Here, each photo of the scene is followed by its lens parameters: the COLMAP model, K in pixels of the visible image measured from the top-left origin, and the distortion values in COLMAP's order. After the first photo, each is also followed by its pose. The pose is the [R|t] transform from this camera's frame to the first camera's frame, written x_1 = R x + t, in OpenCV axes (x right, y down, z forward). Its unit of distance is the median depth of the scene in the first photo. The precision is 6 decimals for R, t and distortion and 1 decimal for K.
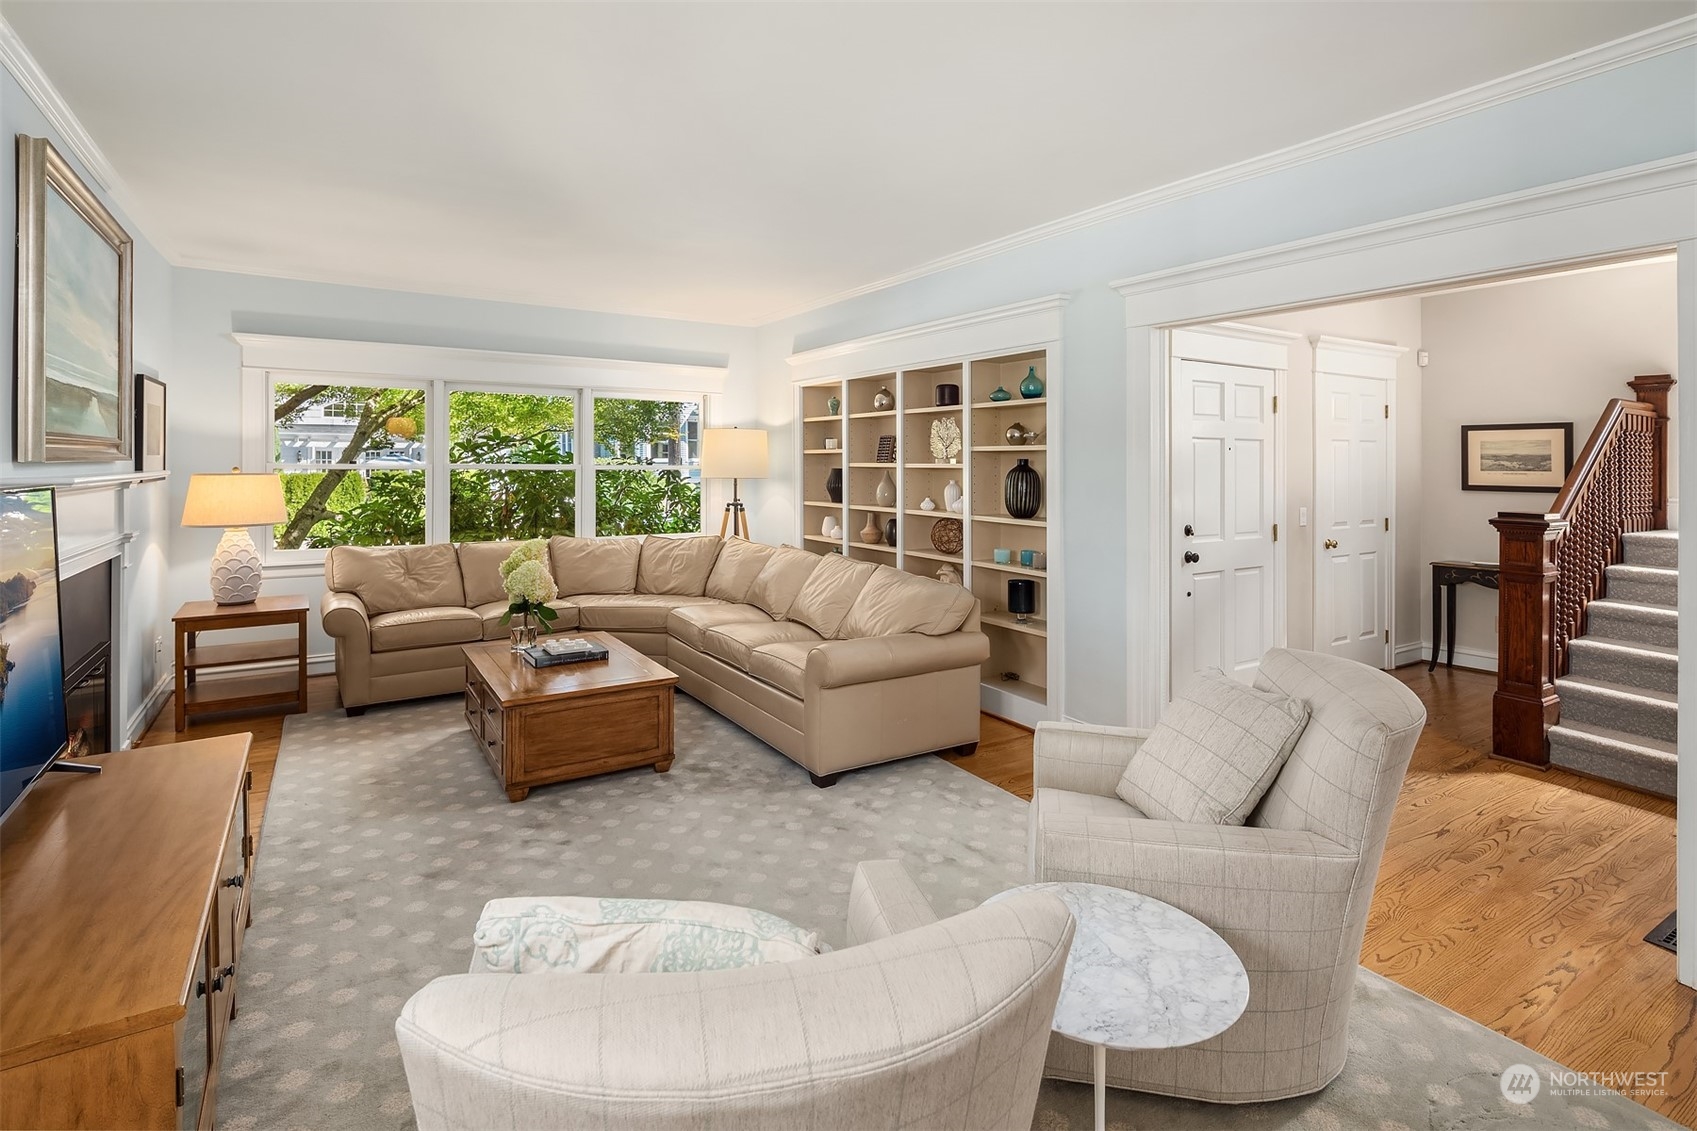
lens RADIAL K [[834.8, 0, 854.1], [0, 834.8, 471.5], [0, 0, 1]] dist [0.002008, -0.001678]
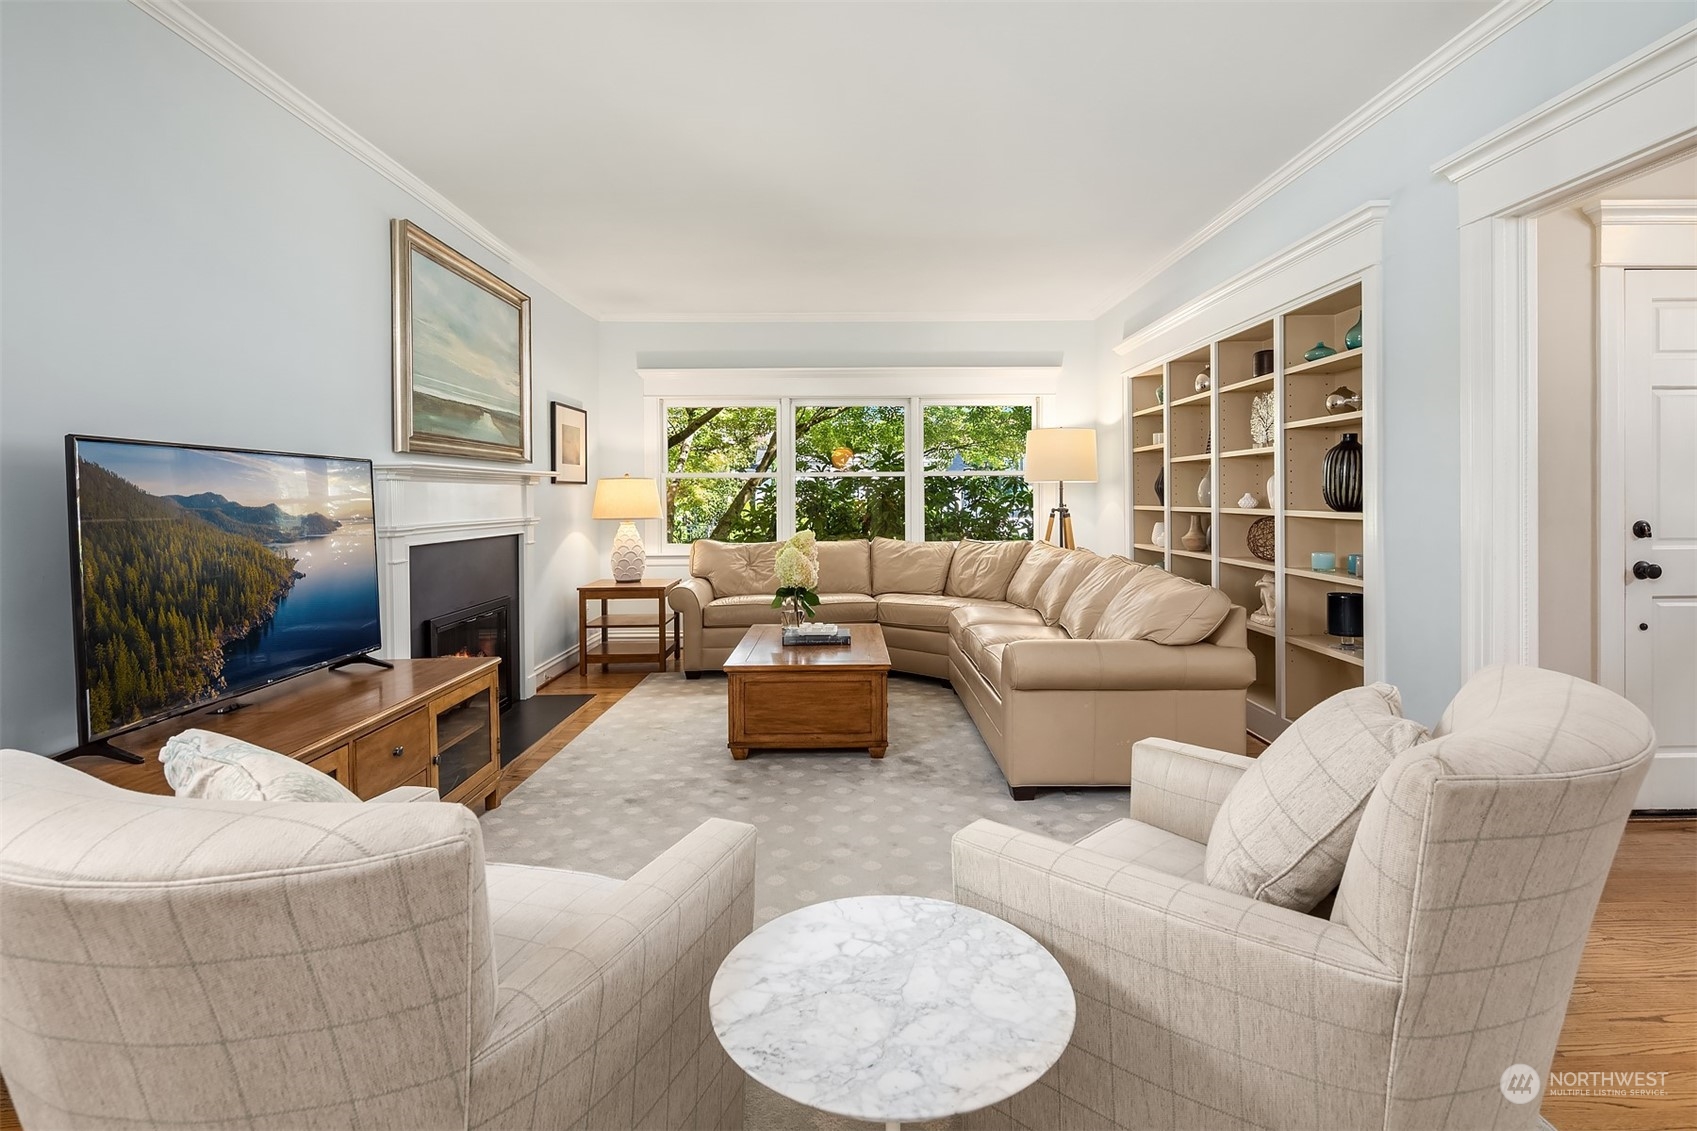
lens RADIAL K [[834.8, 0, 850.2], [0, 834.8, 512.0], [0, 0, 1]] dist [0.002008, -0.001678]
pose [[0.846600, -0.002539, -0.532223, 0.228616], [0.007621, 0.999944, 0.007353, 0.048632], [0.532175, -0.010282, 0.846572, 0.117850]]
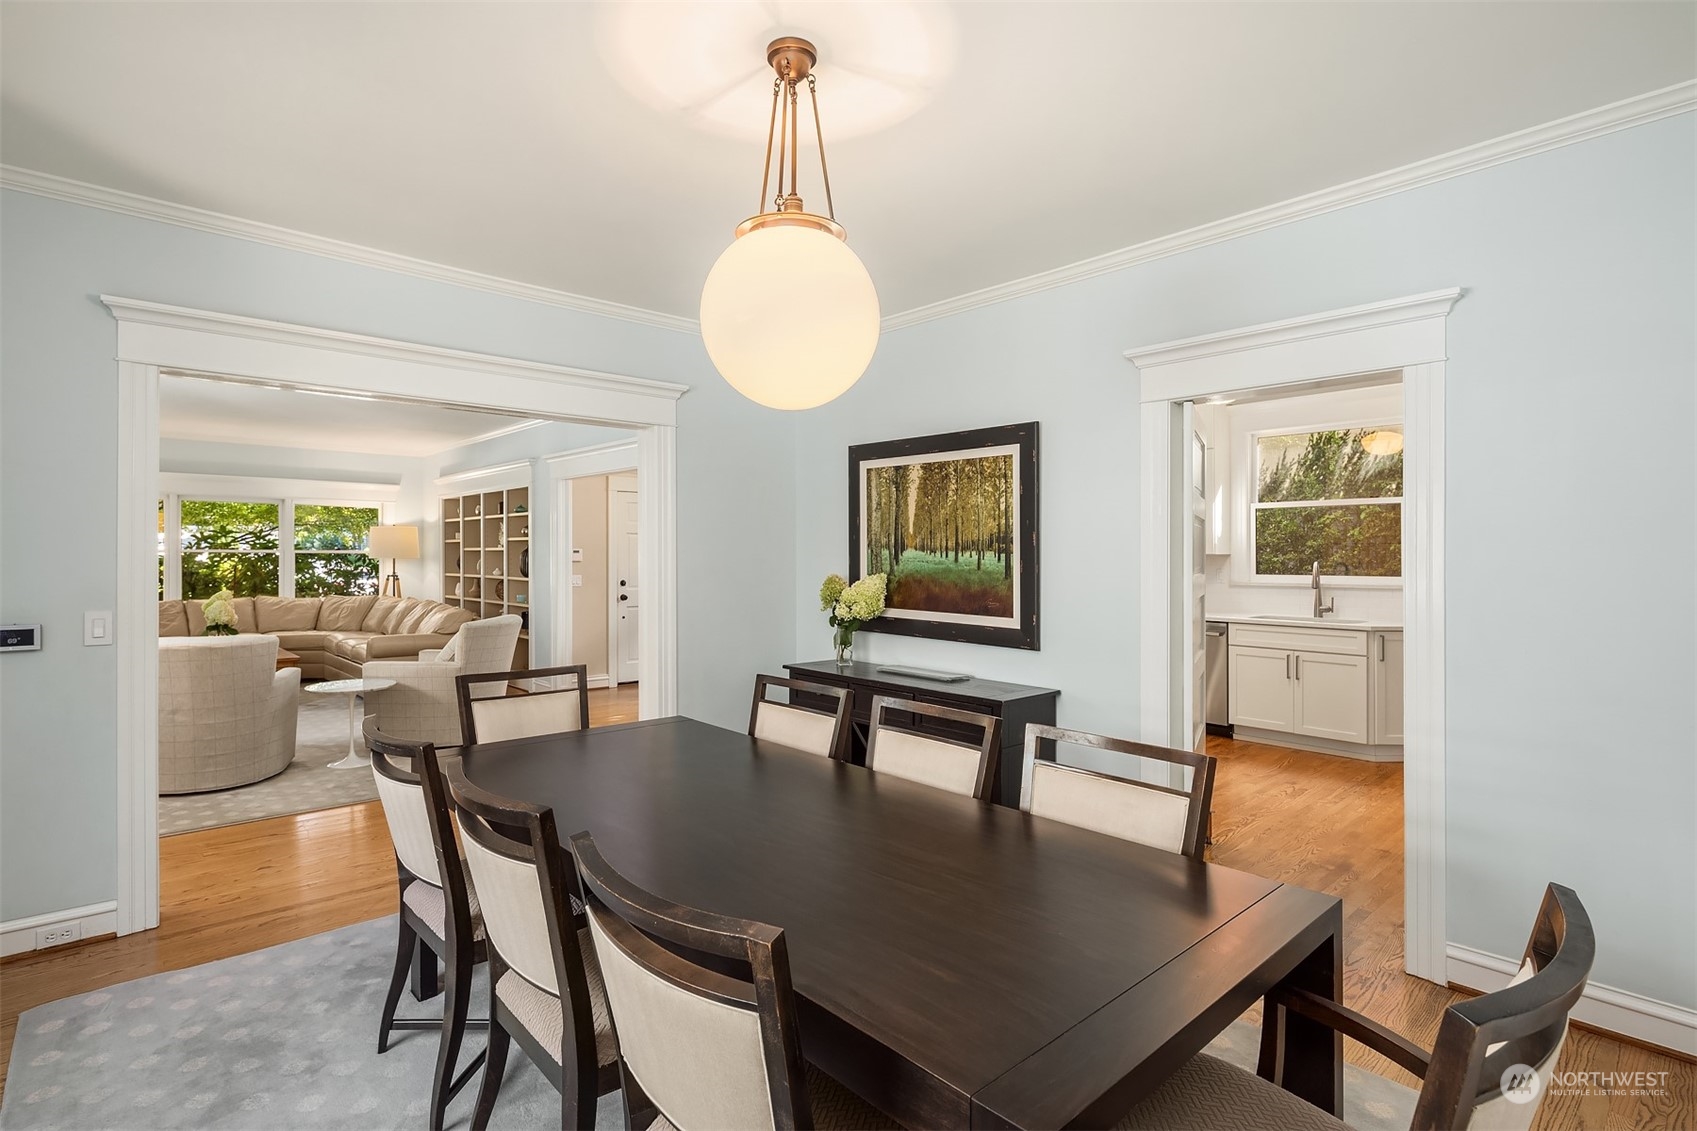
lens RADIAL K [[834.8, 0, 860.1], [0, 834.8, 556.1], [0, 0, 1]] dist [0.002008, -0.001678]
pose [[0.982557, -0.004098, 0.185916, 0.587722], [0.005157, 0.999973, -0.005211, 0.023196], [-0.185890, 0.006079, 0.982552, -0.952106]]
